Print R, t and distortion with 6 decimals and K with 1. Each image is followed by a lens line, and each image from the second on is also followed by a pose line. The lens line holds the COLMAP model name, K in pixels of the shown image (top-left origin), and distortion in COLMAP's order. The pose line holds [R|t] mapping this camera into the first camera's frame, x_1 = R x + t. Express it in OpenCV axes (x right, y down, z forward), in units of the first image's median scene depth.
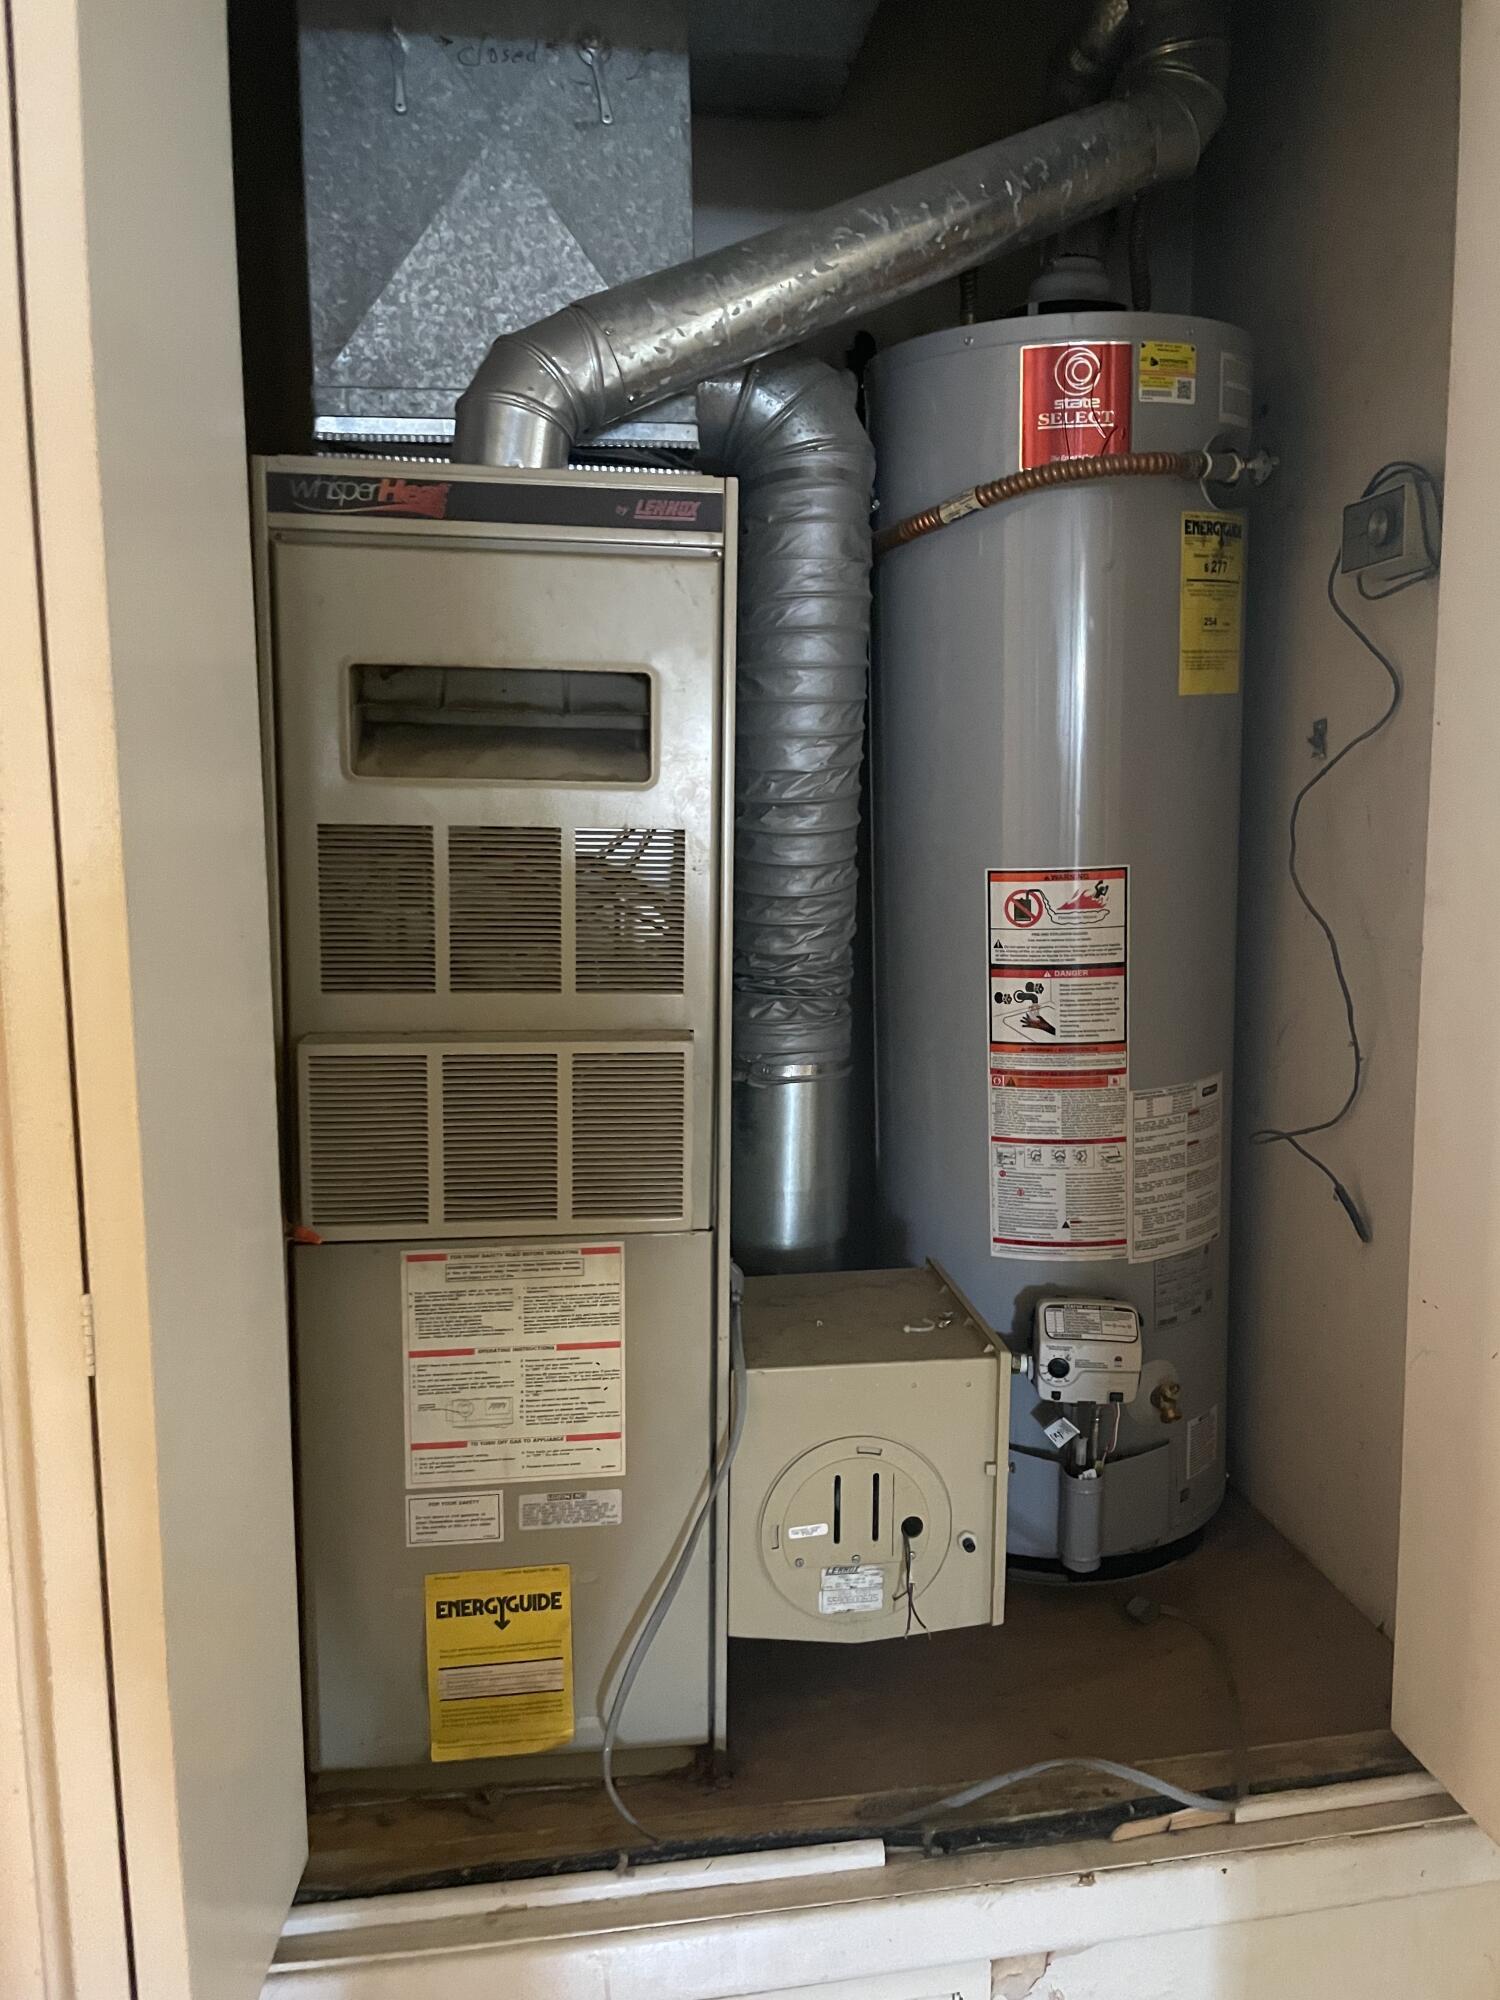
lens RADIAL K [[1526.6, 0, 752.7], [0, 1526.6, 1005.2], [0, 0, 1]] dist [0.070765, -0.084889]
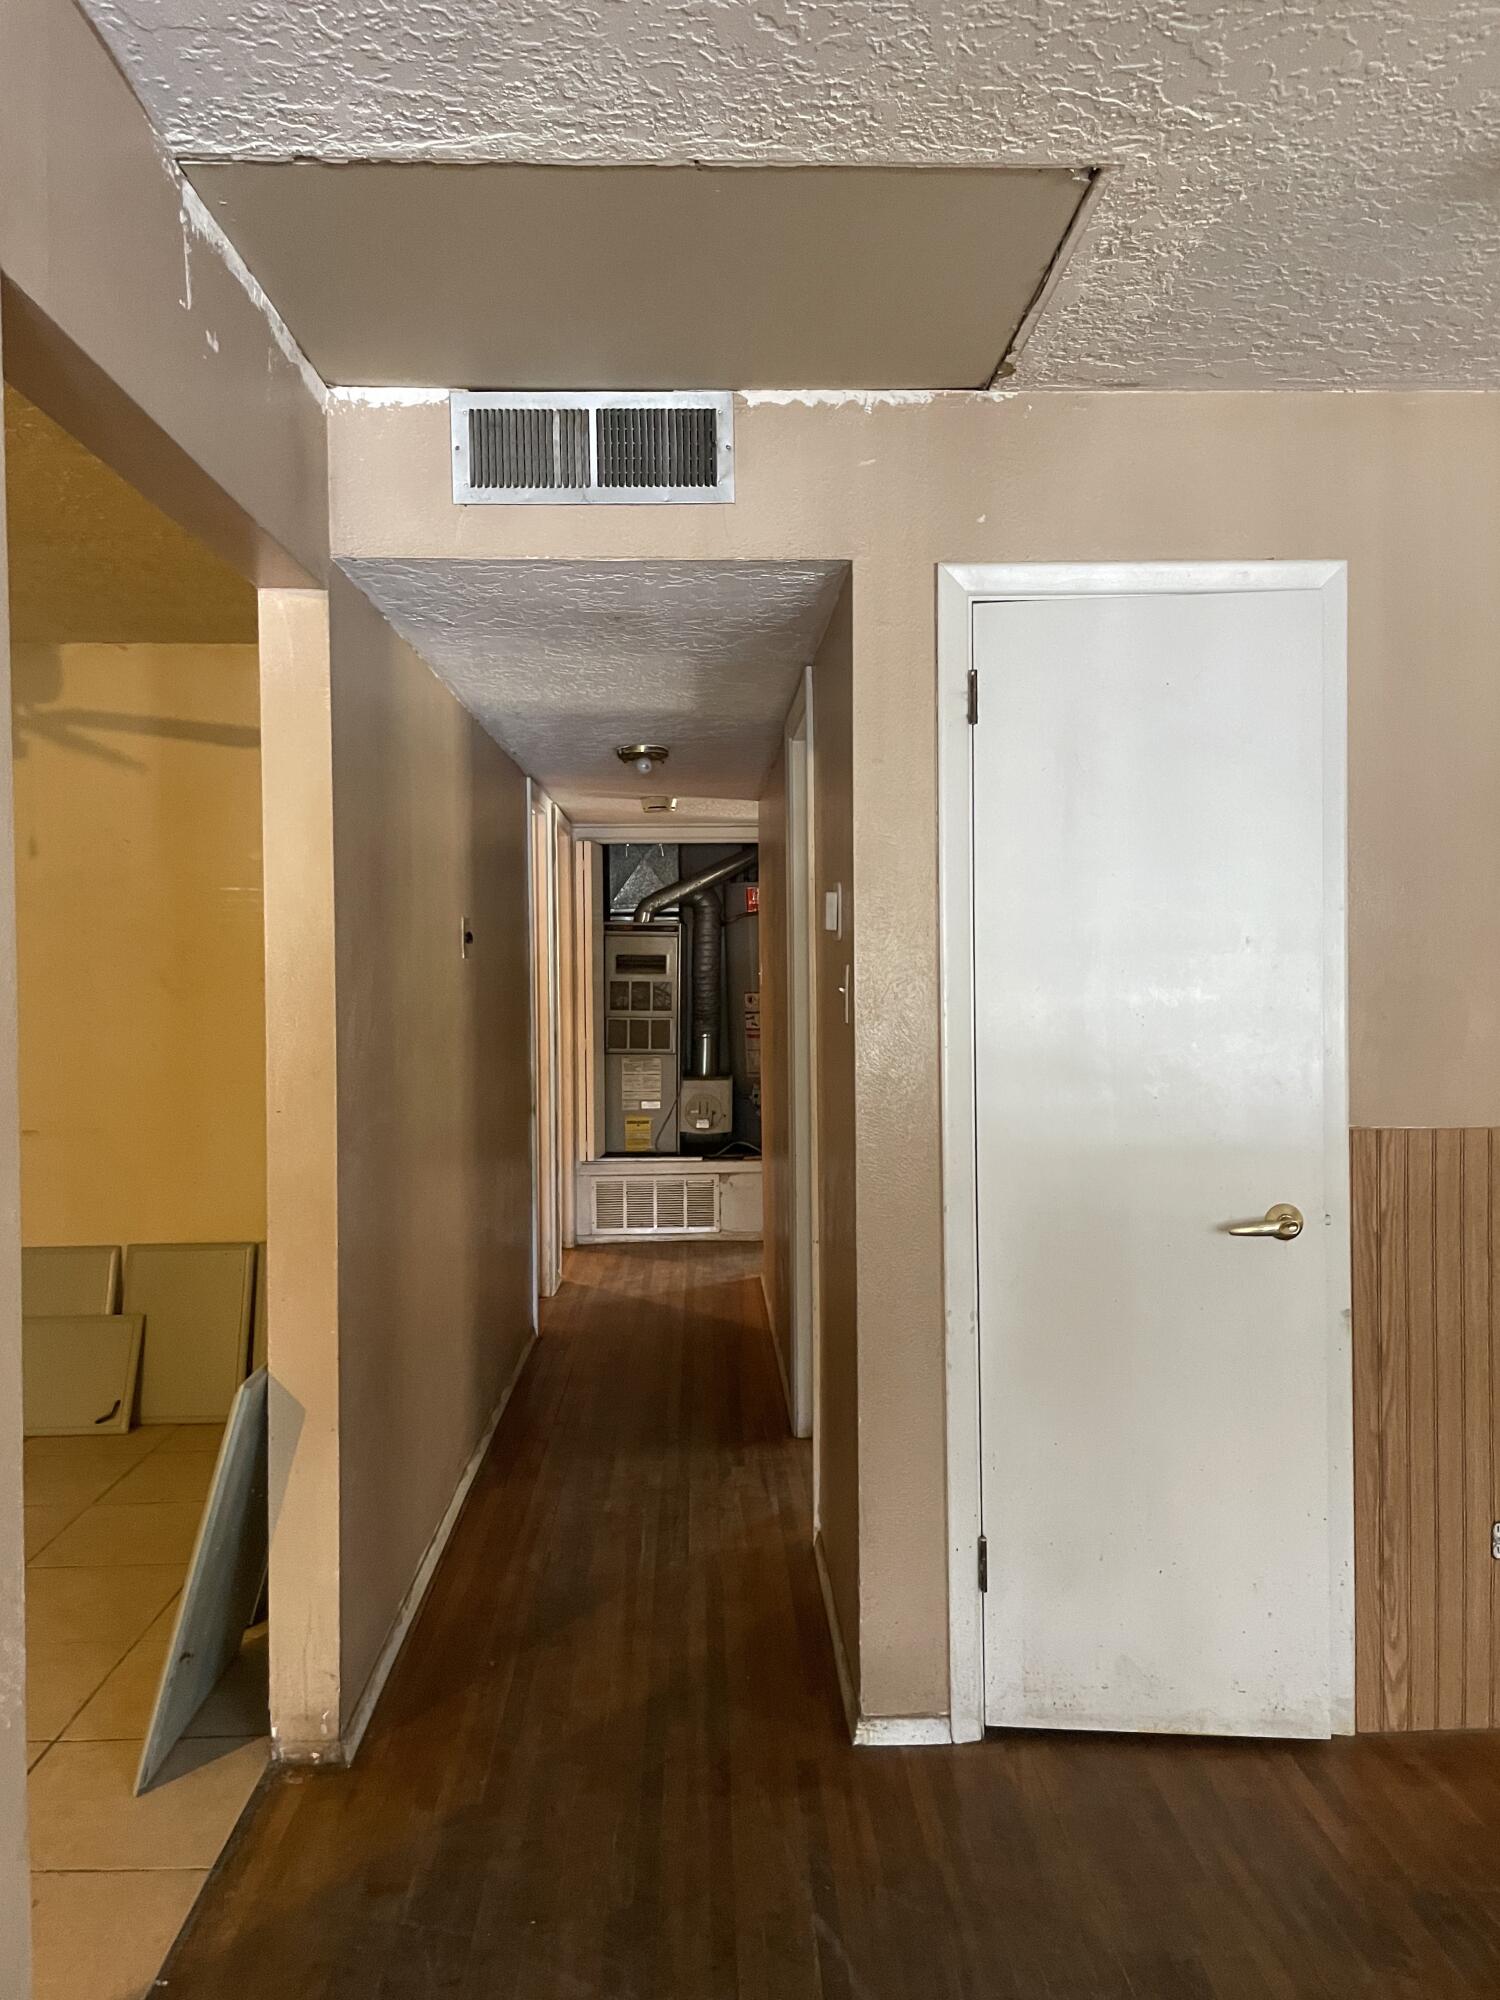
lens RADIAL K [[1526.6, 0, 751.1], [0, 1526.6, 1008.2], [0, 0, 1]] dist [0.070765, -0.084889]
pose [[0.991772, -0.001637, -0.128002, 0.962093], [-0.013392, 0.993105, -0.116460, 0.631817], [0.127311, 0.117216, 0.984912, -4.493369]]
